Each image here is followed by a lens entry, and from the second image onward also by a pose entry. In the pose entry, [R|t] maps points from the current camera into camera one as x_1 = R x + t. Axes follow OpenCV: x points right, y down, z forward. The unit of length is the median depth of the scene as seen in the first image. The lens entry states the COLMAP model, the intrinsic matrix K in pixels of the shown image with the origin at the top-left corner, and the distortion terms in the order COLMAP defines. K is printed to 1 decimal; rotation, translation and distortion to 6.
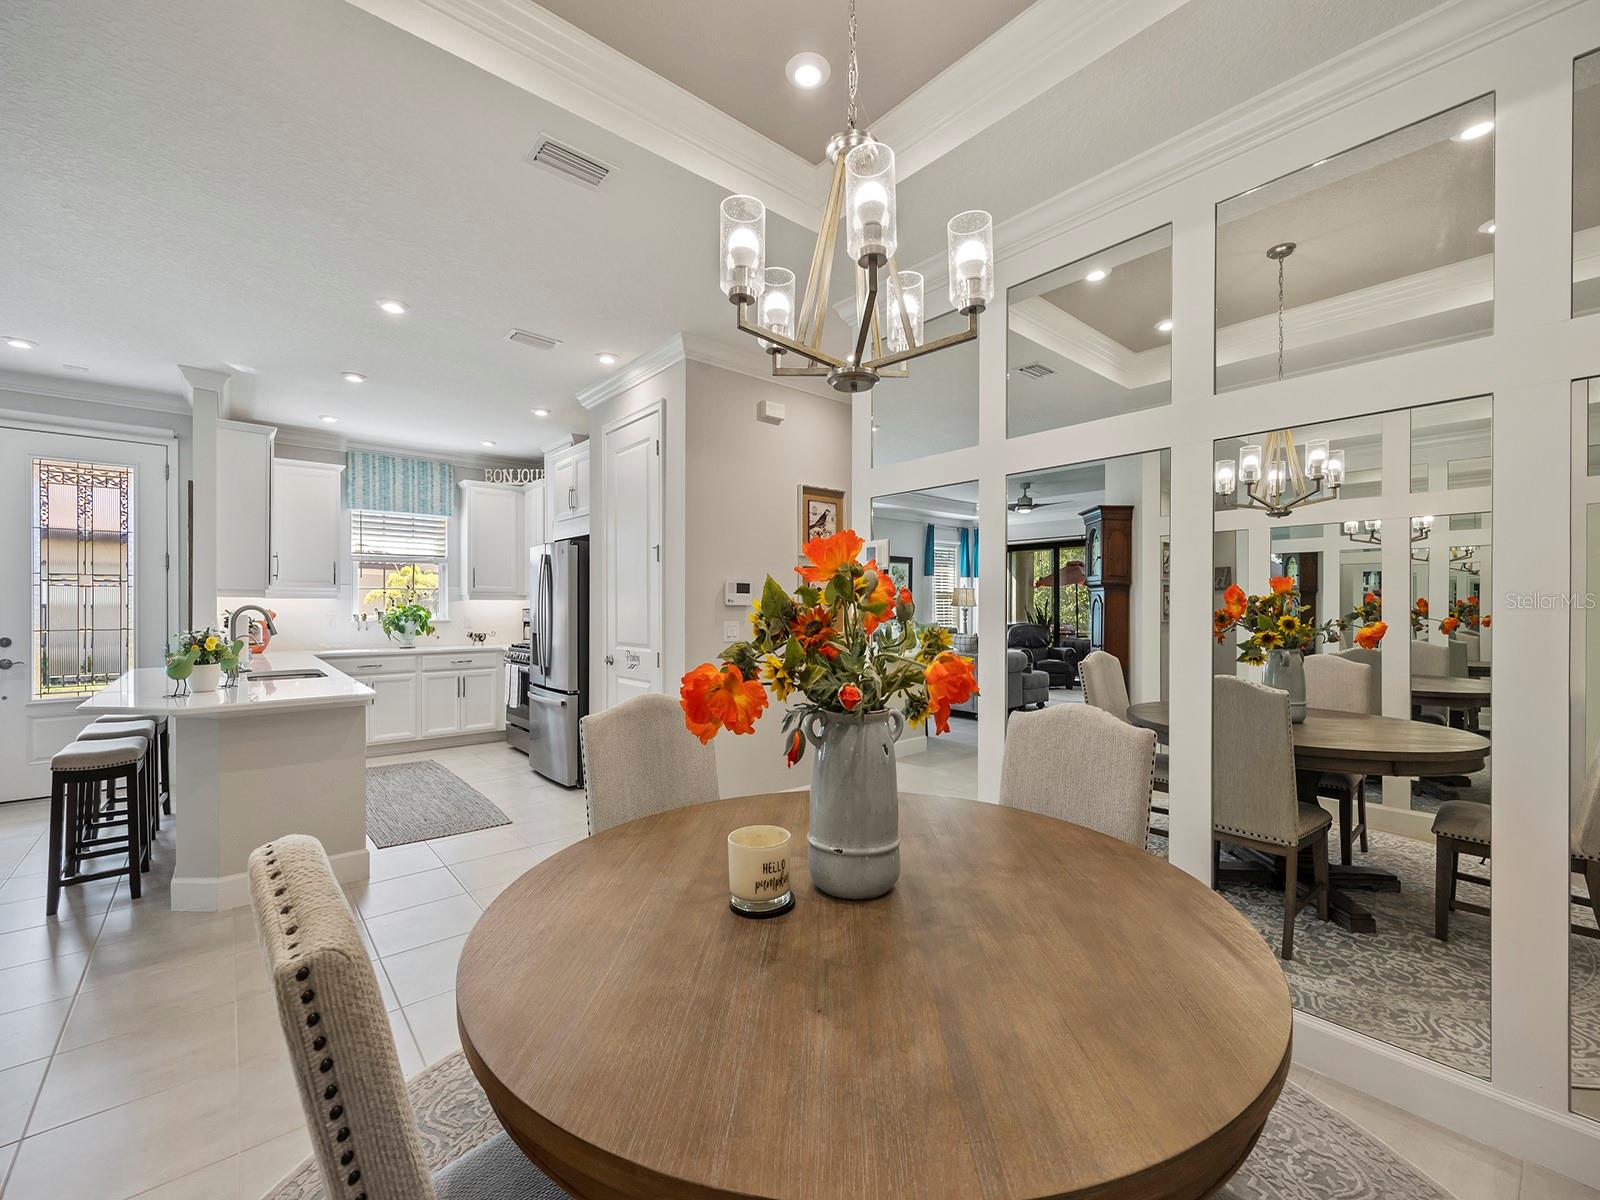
lens RADIAL K [[676.3, 0, 806.5], [0, 676.3, 610.3], [0, 0, 1]] dist [0.007887, 0.000305]
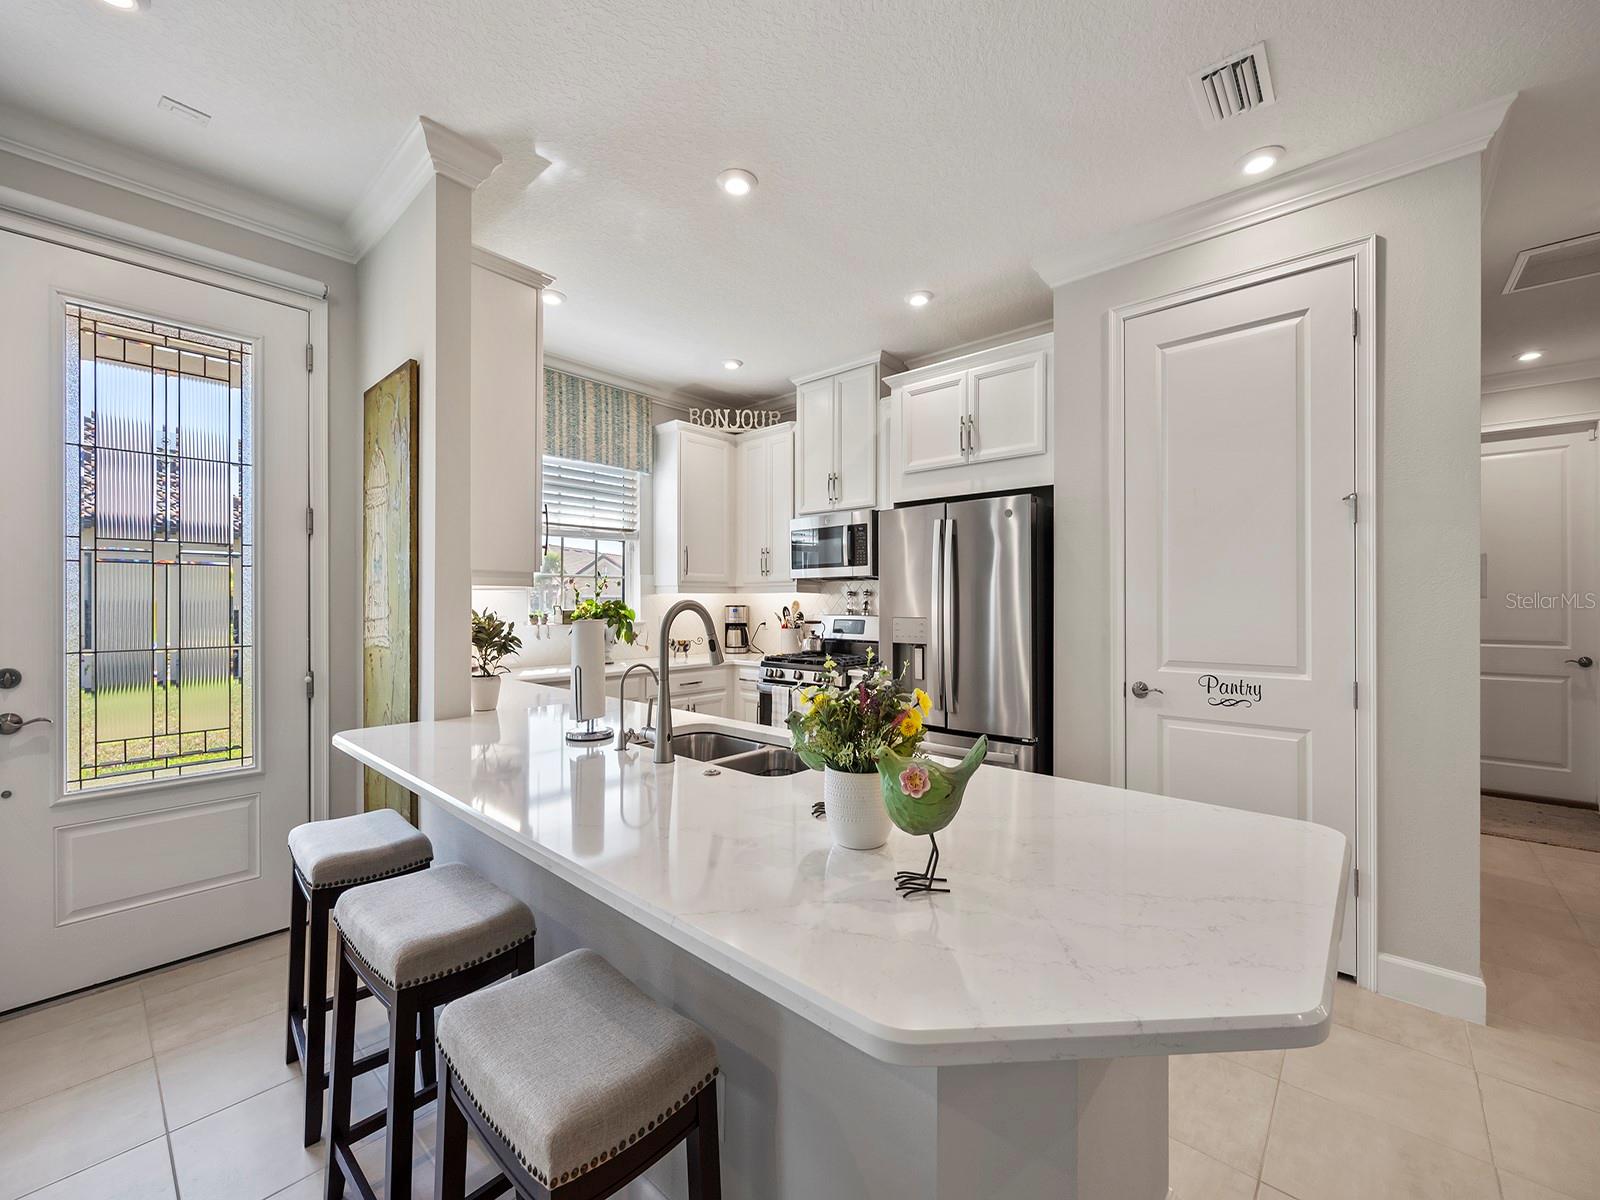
lens RADIAL K [[647.1, 0, 800.0], [0, 647.1, 600.0], [0, 0, 1]] dist [-0.001808, -0.000247]
pose [[0.991301, -0.002327, 0.131597, -0.539397], [0.003407, 0.999962, -0.007976, -0.002334], [-0.131574, 0.008355, 0.991271, 0.378801]]
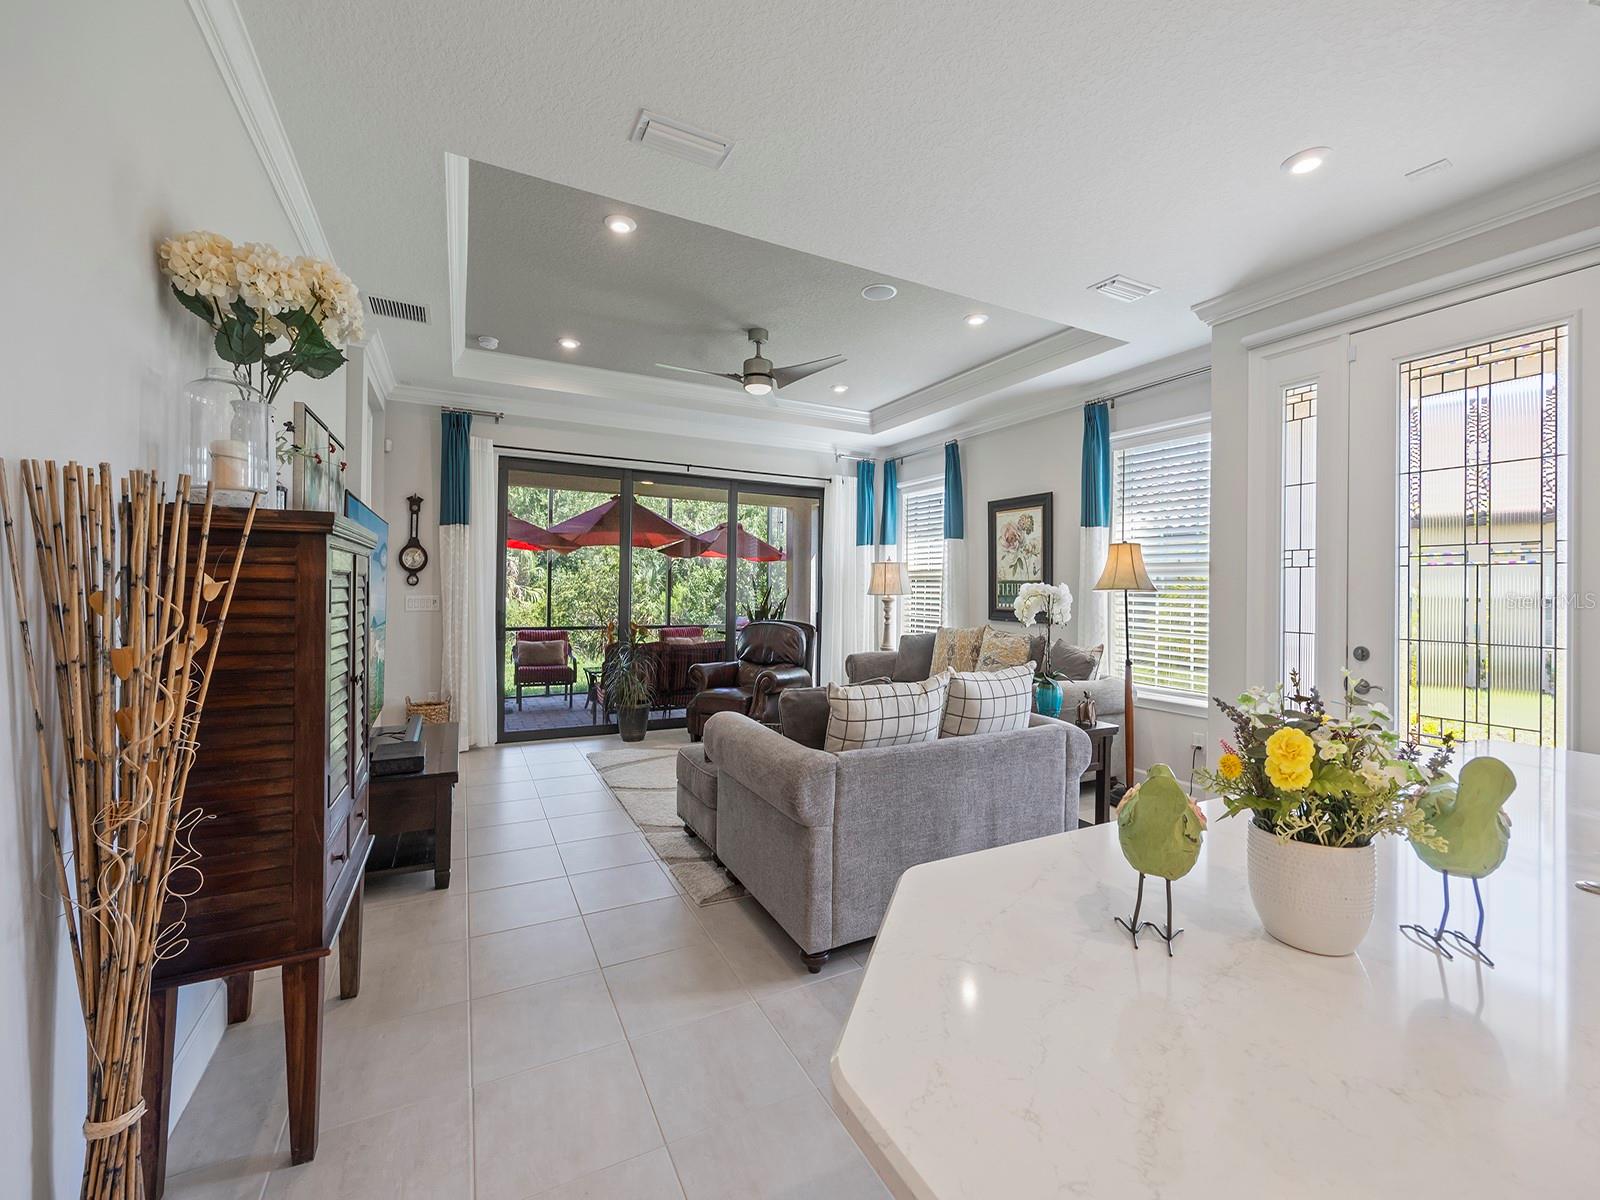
lens RADIAL K [[647.1, 0, 800.0], [0, 647.1, 600.0], [0, 0, 1]] dist [-0.001808, -0.000247]
pose [[-0.236696, 0.022831, -0.971315, 0.176874], [-0.007423, 0.999652, 0.025306, -0.003395], [0.971555, 0.013200, -0.236444, 0.259364]]
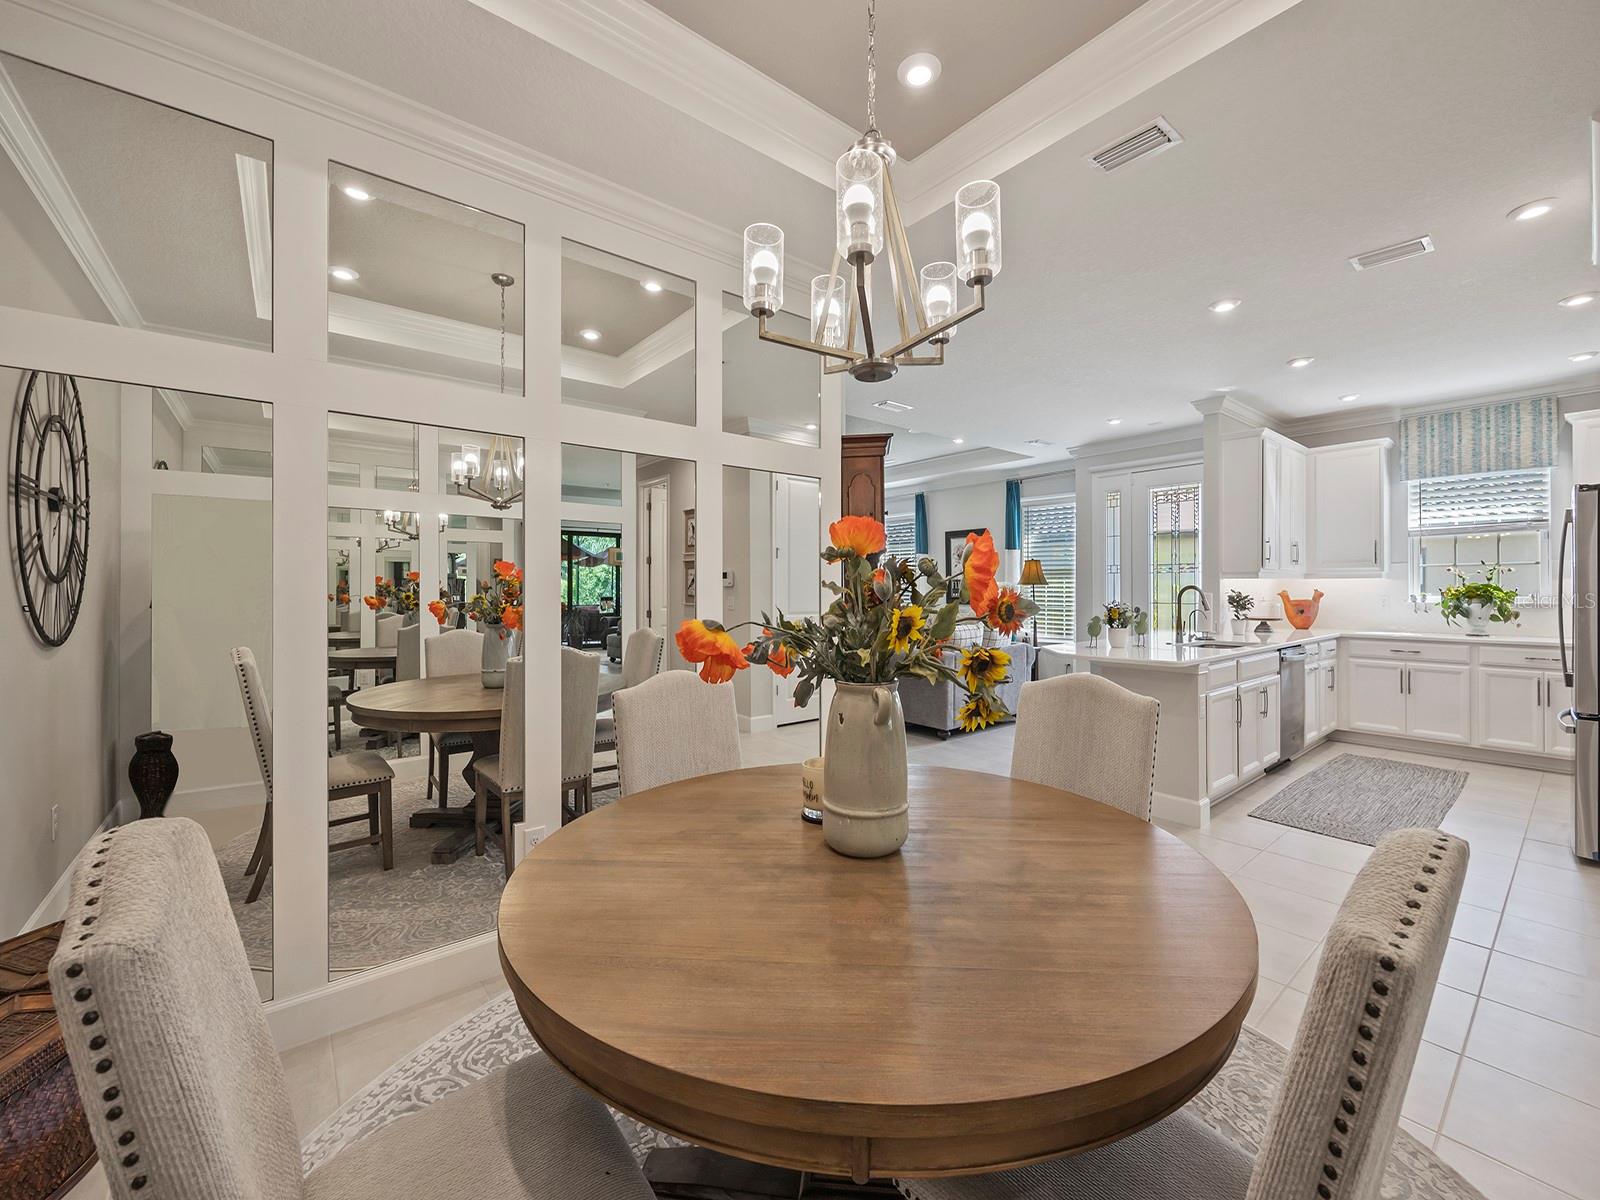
lens RADIAL K [[647.1, 0, 800.0], [0, 647.1, 600.0], [0, 0, 1]] dist [-0.001808, -0.000247]
pose [[-0.032356, 0.017264, -0.999327, 0.261848], [-0.001782, 0.999848, 0.017331, -0.001055], [0.999475, 0.002342, -0.032320, 0.221557]]
